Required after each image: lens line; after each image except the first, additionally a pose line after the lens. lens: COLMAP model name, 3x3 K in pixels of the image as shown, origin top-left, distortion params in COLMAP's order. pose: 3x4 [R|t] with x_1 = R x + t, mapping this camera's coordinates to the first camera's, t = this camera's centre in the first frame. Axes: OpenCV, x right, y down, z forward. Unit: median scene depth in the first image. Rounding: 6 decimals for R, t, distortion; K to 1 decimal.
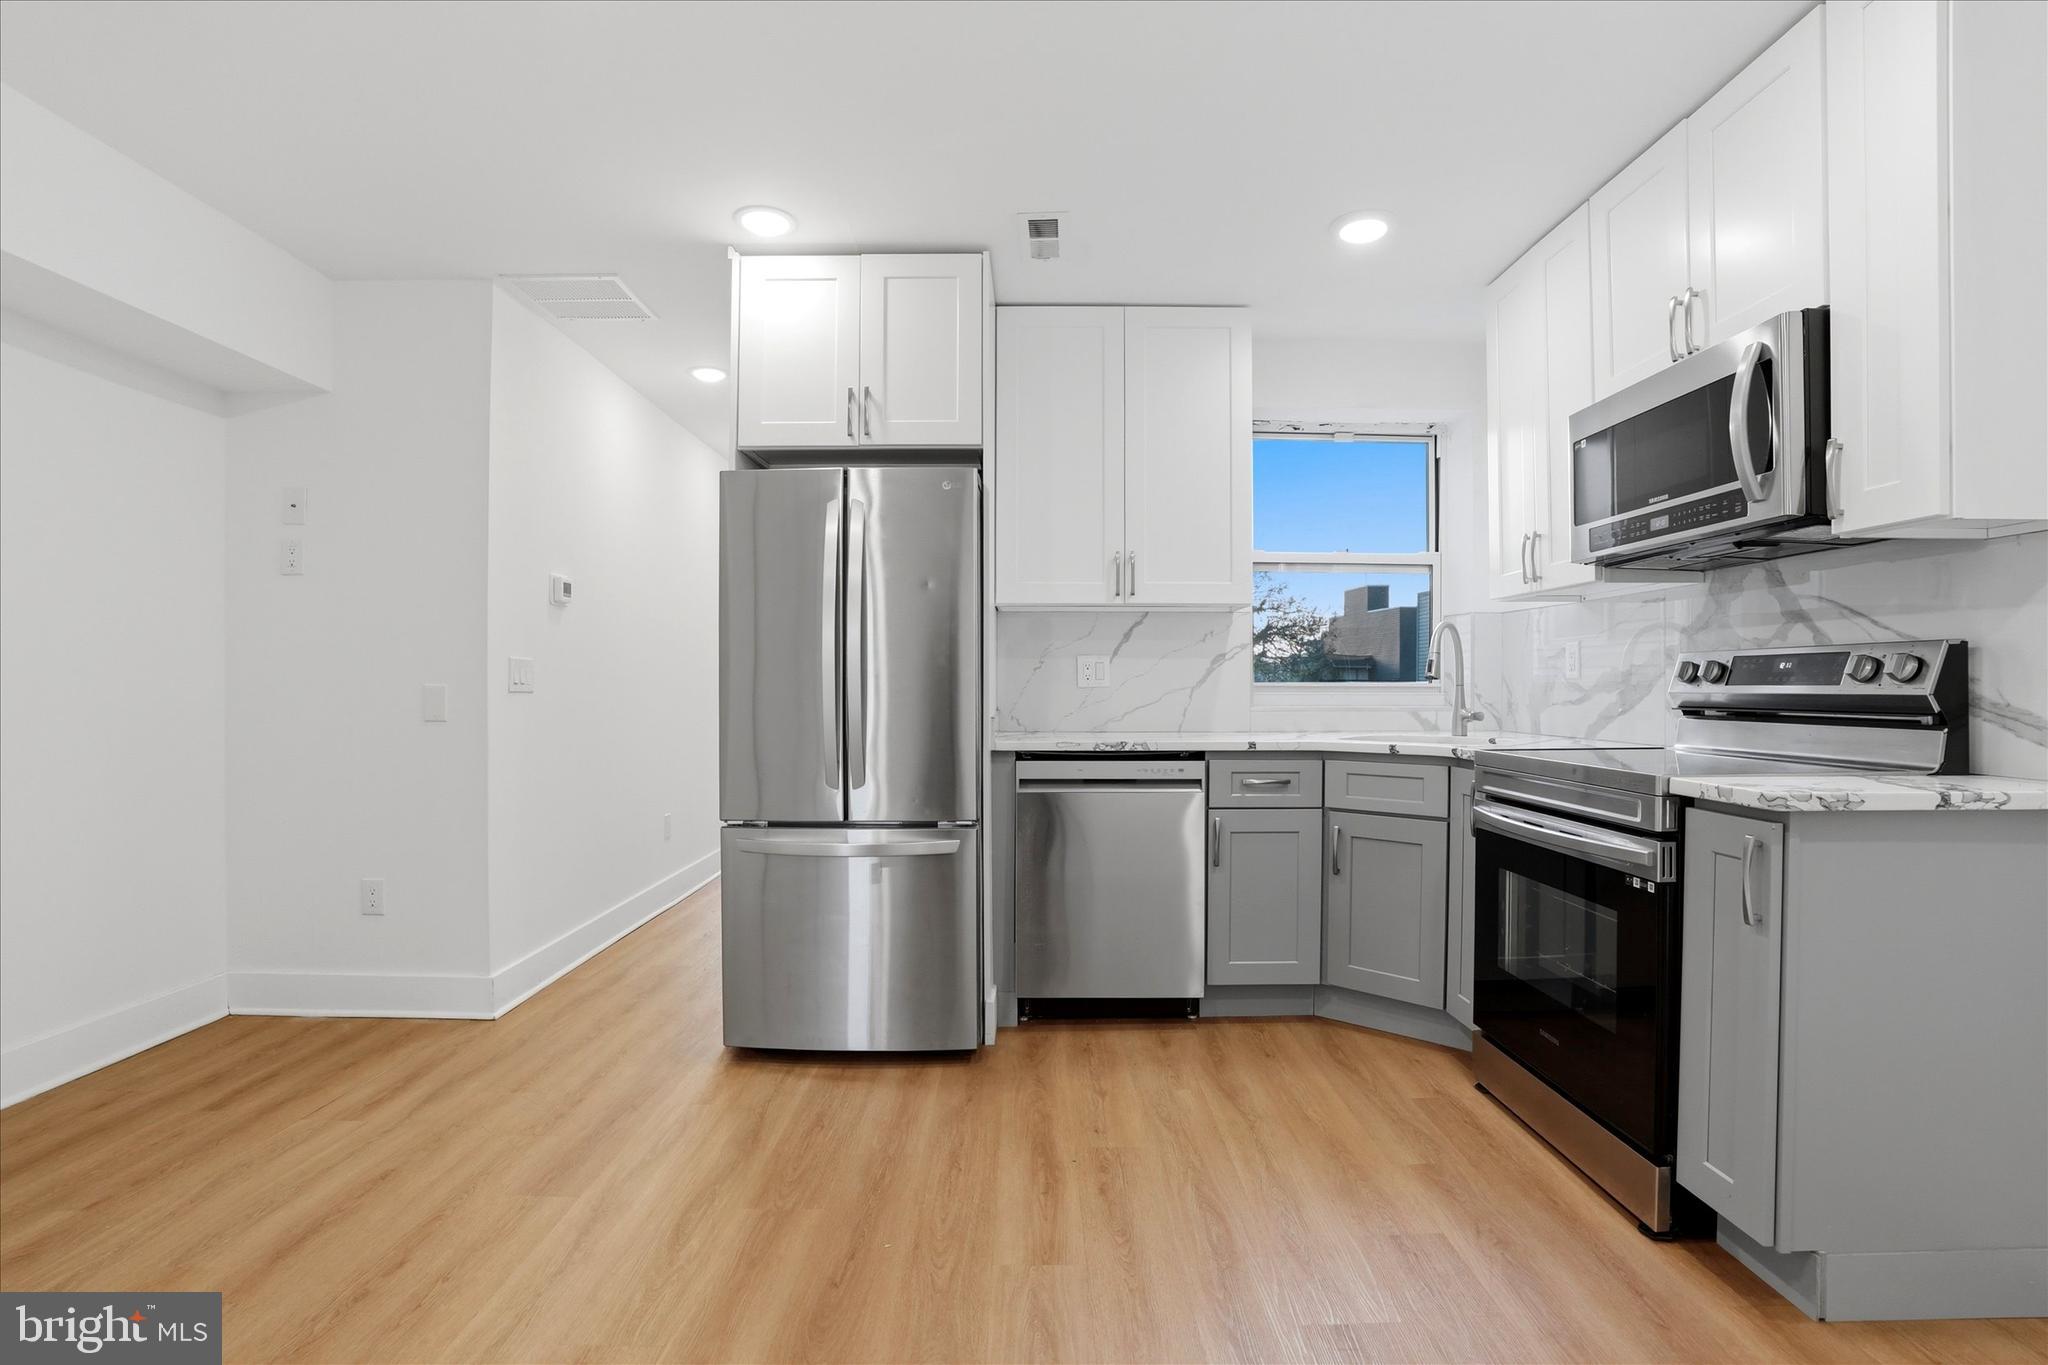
lens RADIAL K [[958.5, 0, 1021.3], [0, 958.5, 688.4], [0, 0, 1]] dist [-0.072127, 0.028515]
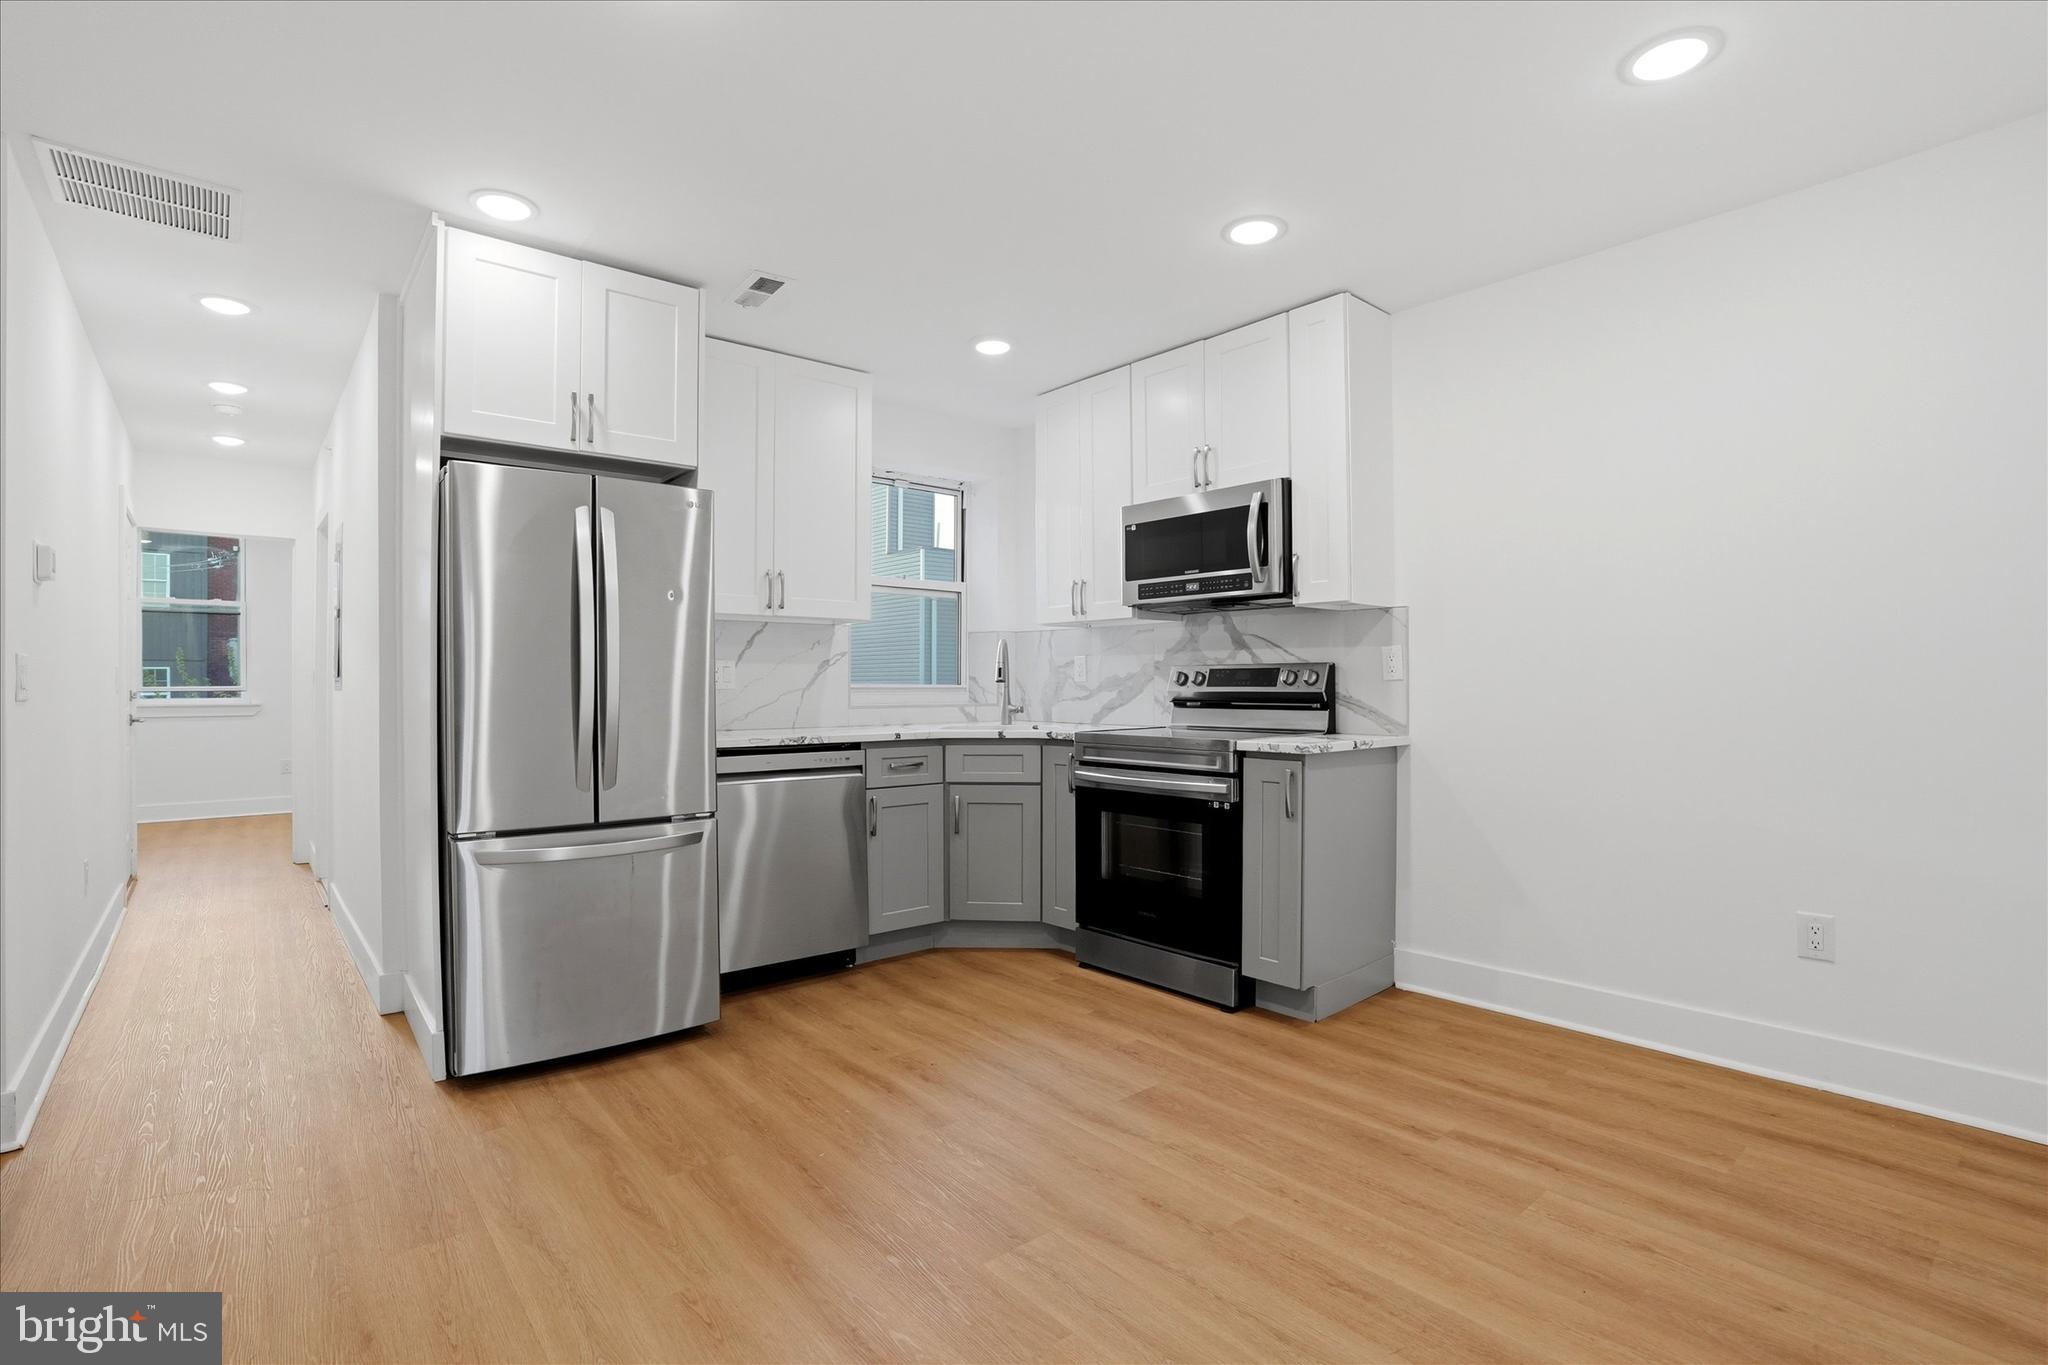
lens RADIAL K [[958.5, 0, 1021.3], [0, 958.5, 688.4], [0, 0, 1]] dist [-0.072127, 0.028515]
pose [[0.764560, -0.004323, 0.644538, -0.522279], [0.004196, 0.999990, 0.001730, -0.004254], [-0.644538, 0.001382, 0.764571, -0.065546]]
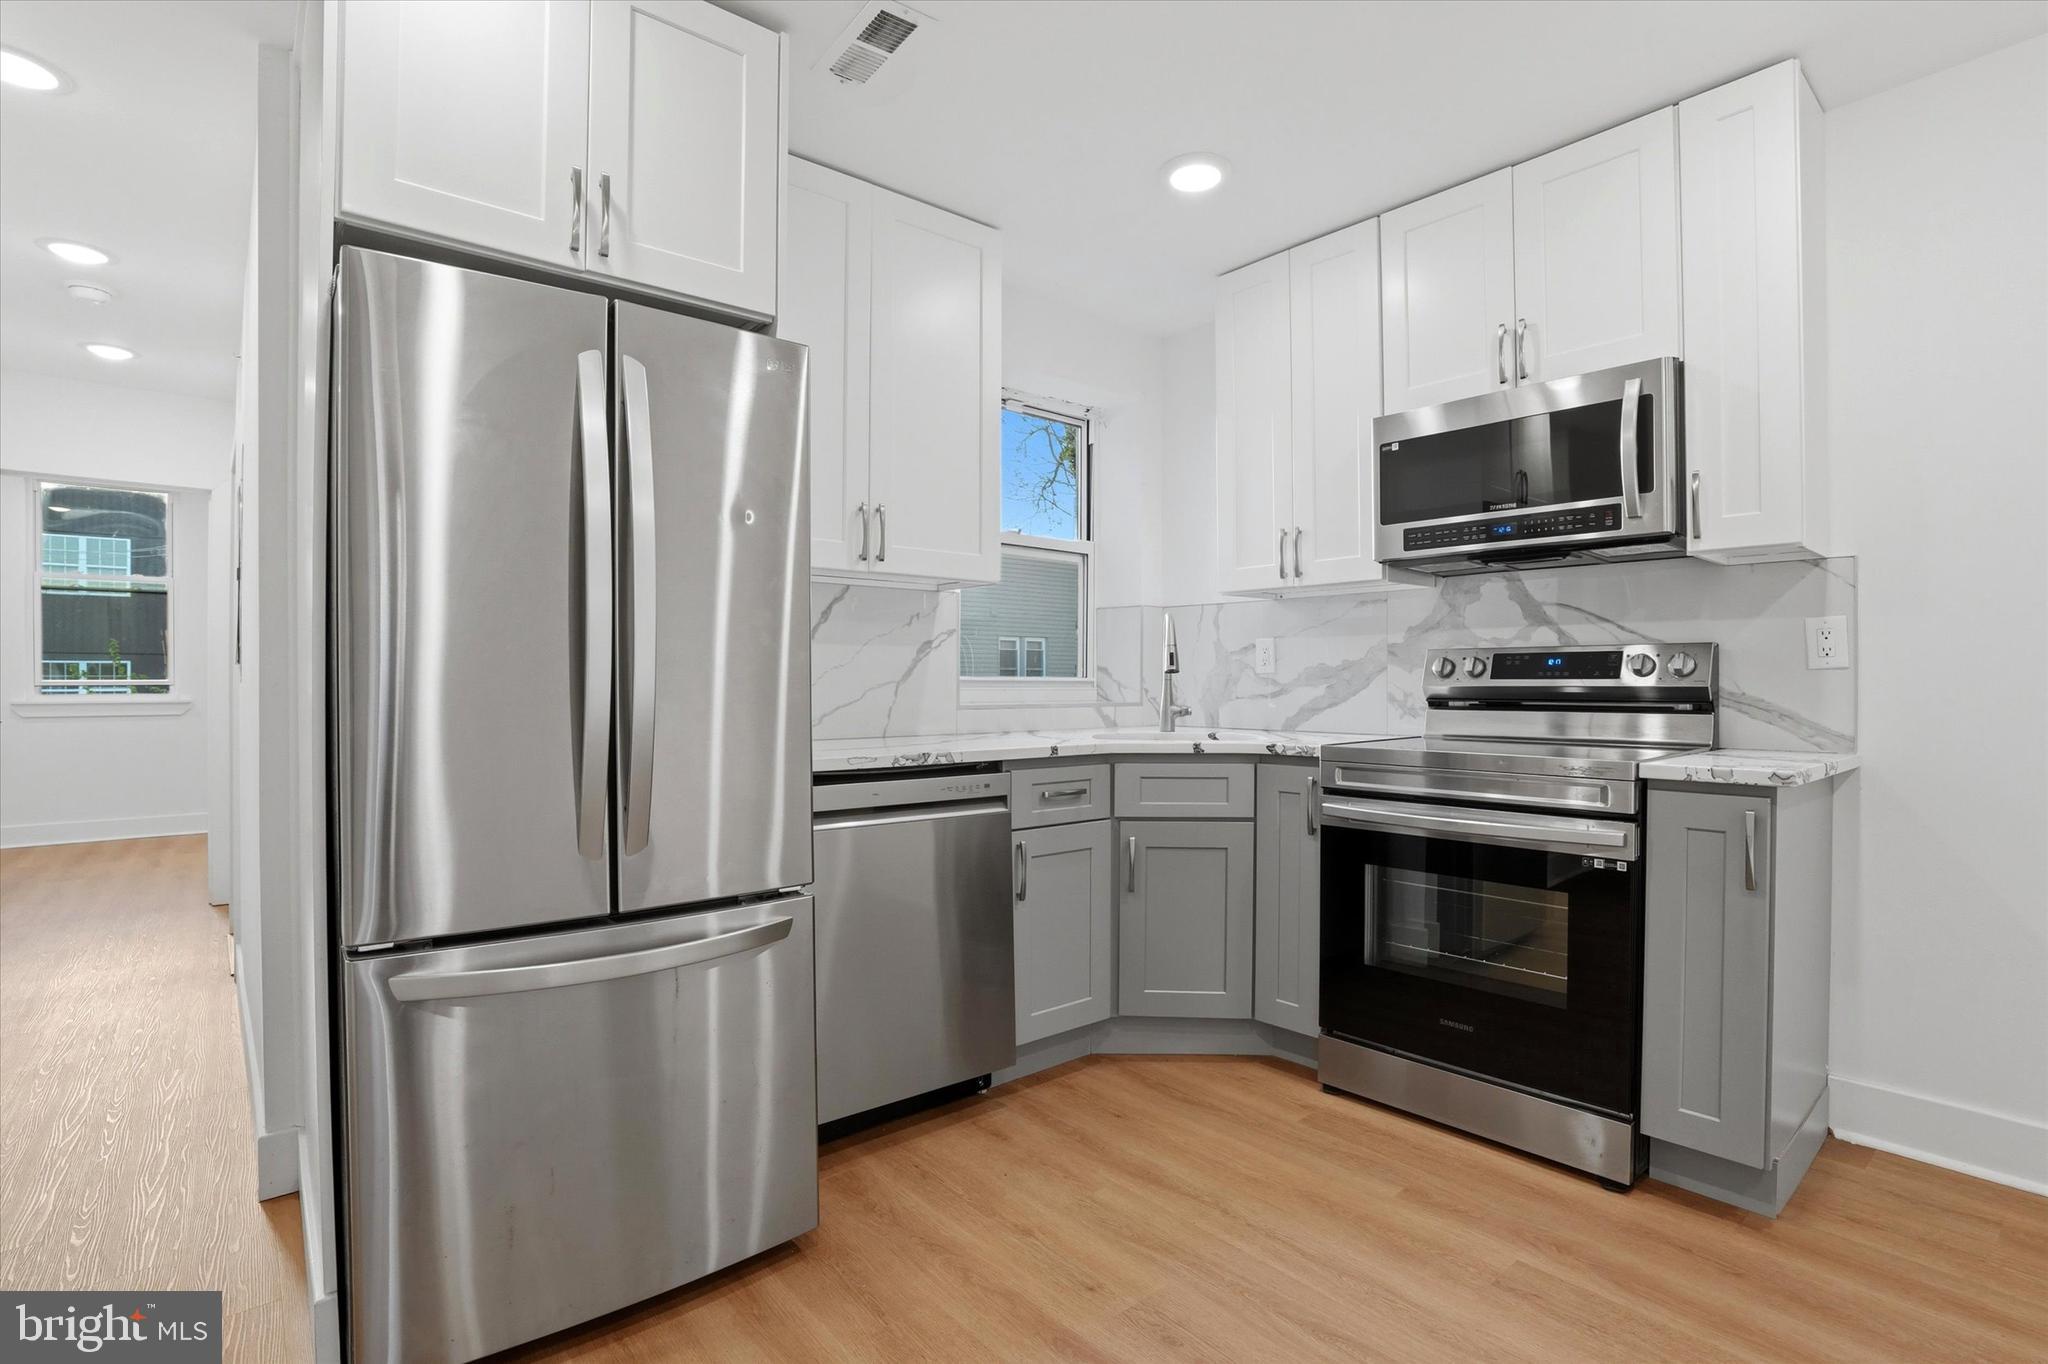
lens RADIAL K [[986.0, 0, 1027.0], [0, 986.0, 688.1], [0, 0, 1]] dist [-0.073090, 0.031660]
pose [[0.764409, -0.003291, 0.644723, -0.397298], [0.001446, 0.999993, 0.003390, 0.002631], [-0.644730, -0.001659, 0.764409, 0.424106]]
